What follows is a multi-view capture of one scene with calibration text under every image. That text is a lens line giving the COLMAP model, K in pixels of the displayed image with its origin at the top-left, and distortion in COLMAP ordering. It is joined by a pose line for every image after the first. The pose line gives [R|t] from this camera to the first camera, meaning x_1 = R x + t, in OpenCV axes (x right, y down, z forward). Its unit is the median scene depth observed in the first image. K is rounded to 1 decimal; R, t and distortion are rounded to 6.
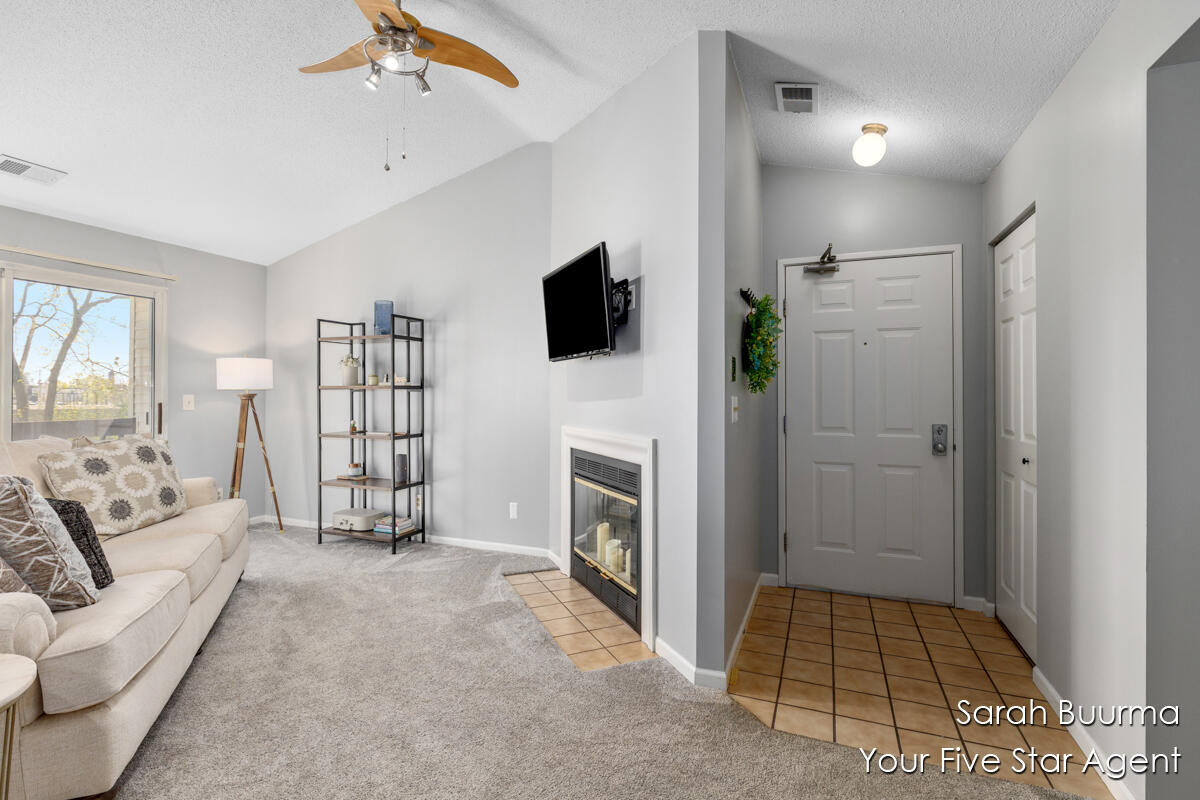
lens RADIAL K [[556.9, 0, 598.4], [0, 556.9, 393.0], [0, 0, 1]] dist [0.000313, -0.002200]
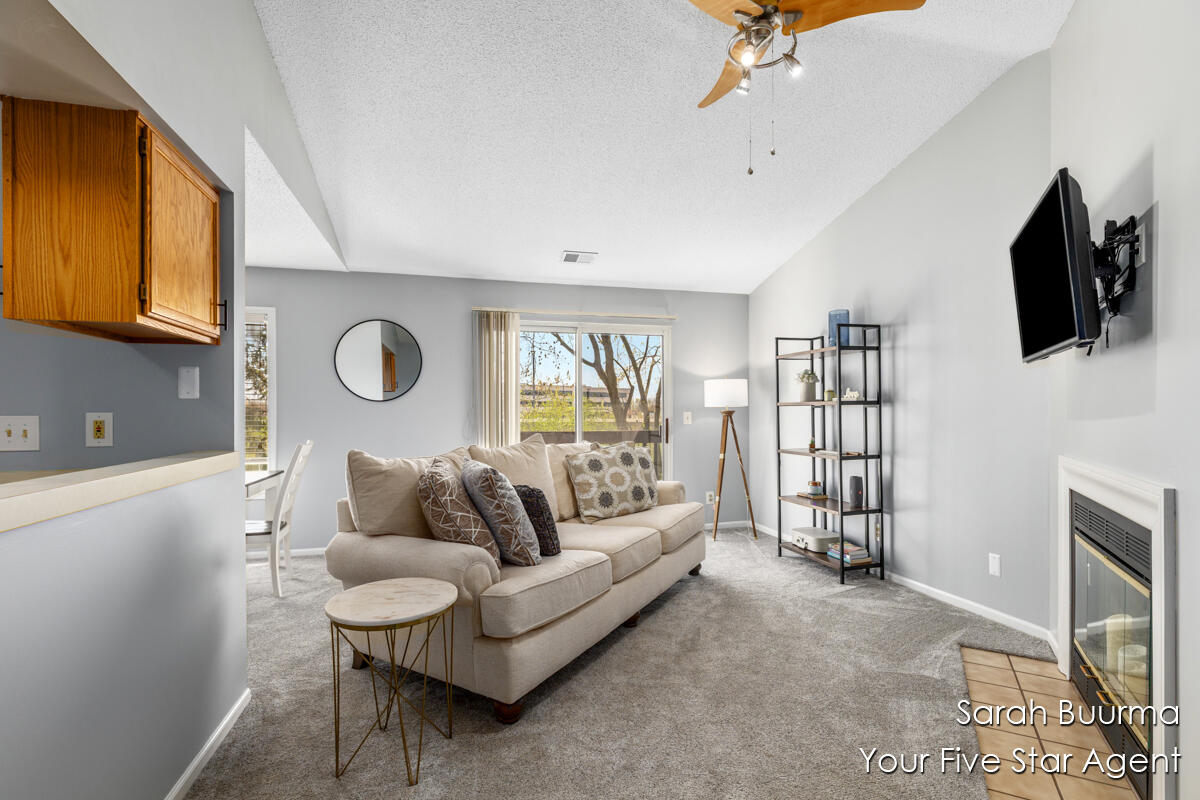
lens RADIAL K [[556.9, 0, 602.8], [0, 556.9, 412.3], [0, 0, 1]] dist [0.000313, -0.002200]
pose [[0.611216, -0.003024, -0.791458, 0.151069], [0.008653, 0.999958, 0.002862, -0.000961], [0.791417, -0.008598, 0.611217, 0.156766]]
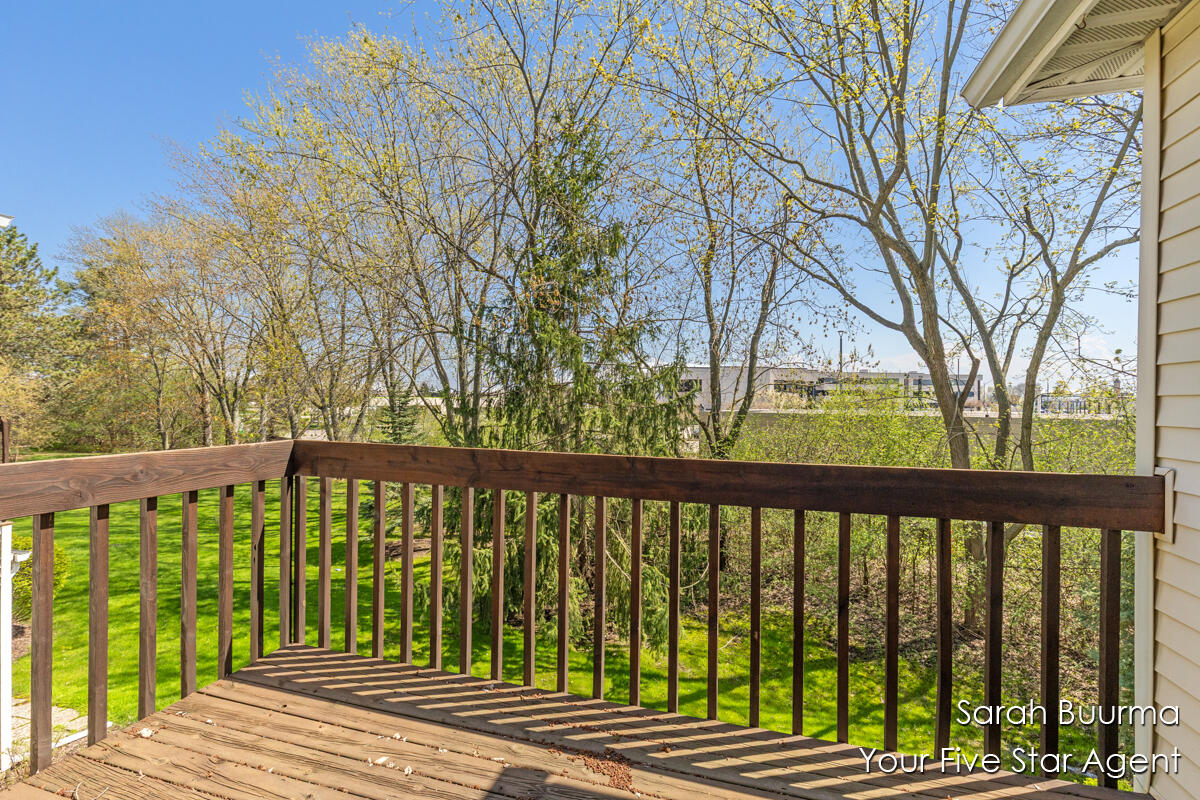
lens RADIAL K [[543.3, 0, 593.5], [0, 543.3, 398.5], [0, 0, 1]] dist [0.016122, -0.001008]
pose [[0.092000, -0.000073, -0.995759, -1.079811], [-0.004816, 0.999988, -0.000518, 0.008735], [0.995747, 0.004844, 0.091998, 1.277206]]
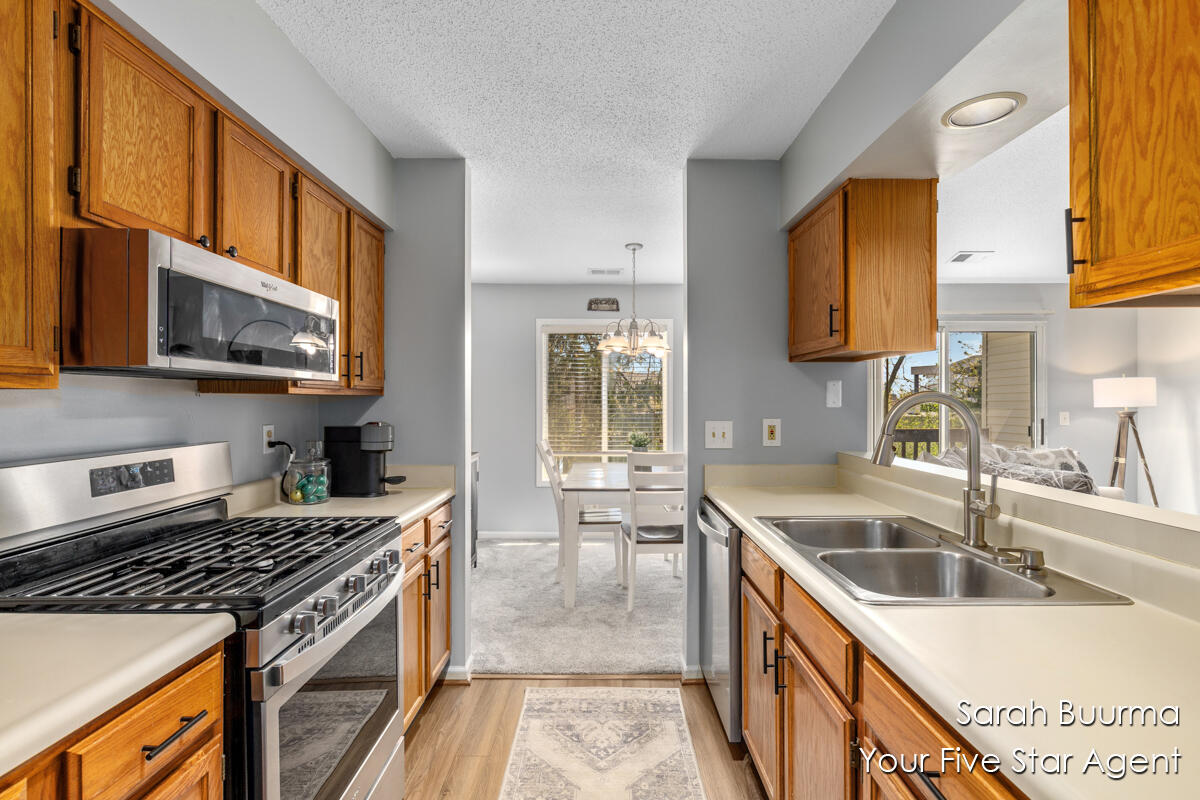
lens RADIAL K [[556.9, 0, 605.0], [0, 556.9, 401.8], [0, 0, 1]] dist [0.000313, -0.002200]
pose [[0.389629, -0.004012, -0.920963, -0.070553], [0.005278, 0.999984, -0.002123, -0.027193], [0.920957, -0.004034, 0.389644, -0.428790]]
